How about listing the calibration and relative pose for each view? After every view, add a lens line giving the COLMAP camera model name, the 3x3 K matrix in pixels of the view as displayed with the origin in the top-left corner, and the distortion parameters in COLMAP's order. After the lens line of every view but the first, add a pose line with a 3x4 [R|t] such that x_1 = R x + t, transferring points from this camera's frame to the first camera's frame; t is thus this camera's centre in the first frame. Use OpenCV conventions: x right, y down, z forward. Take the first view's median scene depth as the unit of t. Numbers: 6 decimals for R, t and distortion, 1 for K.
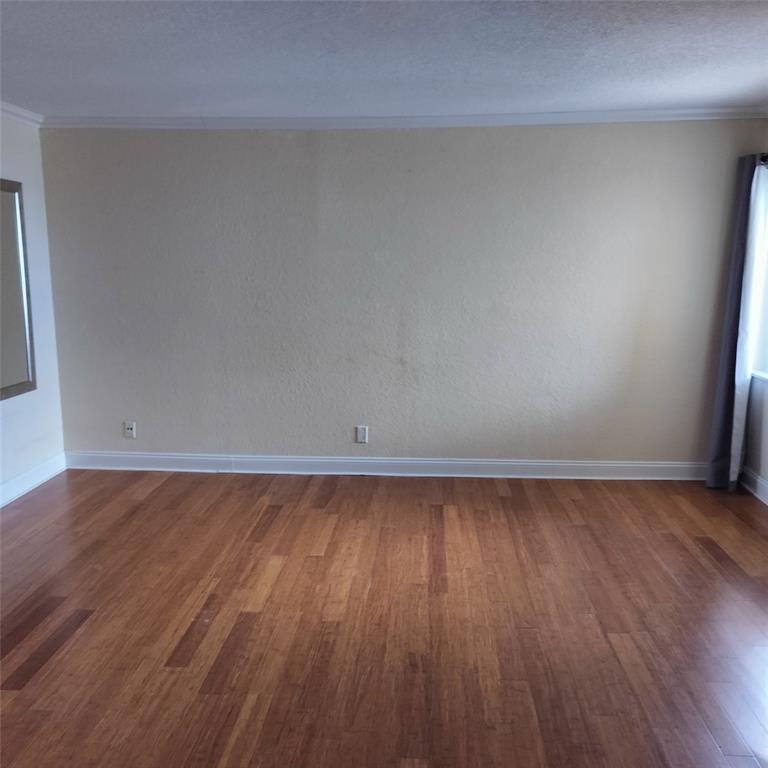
lens RADIAL K [[714.2, 0, 384.0], [0, 714.2, 384.0], [0, 0, 1]] dist [0.070216, -0.115549]
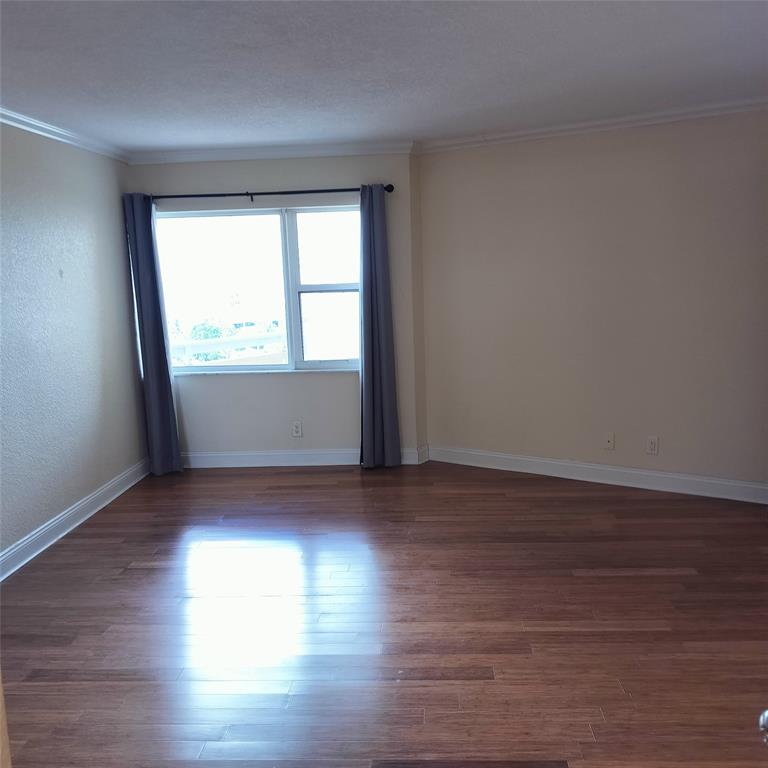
lens RADIAL K [[714.2, 0, 384.0], [0, 714.2, 384.0], [0, 0, 1]] dist [0.070216, -0.115549]
pose [[0.006396, -0.148325, 0.988918, -1.017971], [0.206068, 0.967908, 0.143841, -0.144962], [-0.978517, 0.202865, 0.036755, 0.856962]]
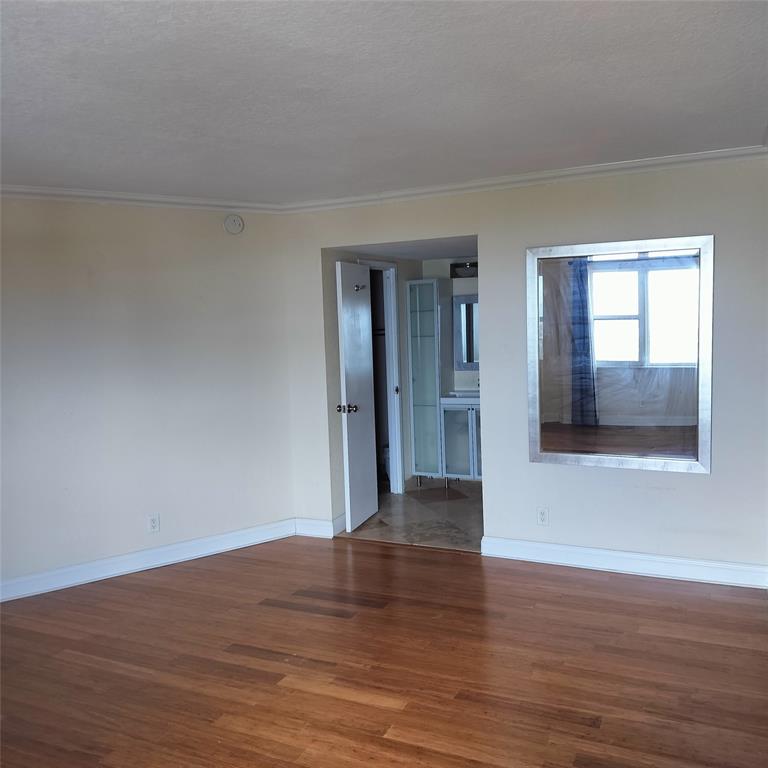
lens RADIAL K [[714.2, 0, 384.0], [0, 714.2, 384.0], [0, 0, 1]] dist [0.070216, -0.115549]
pose [[-0.363334, 0.101216, -0.926145, 0.638581], [-0.129876, 0.978872, 0.157930, -0.264150], [0.922562, 0.177666, -0.342512, 1.343019]]
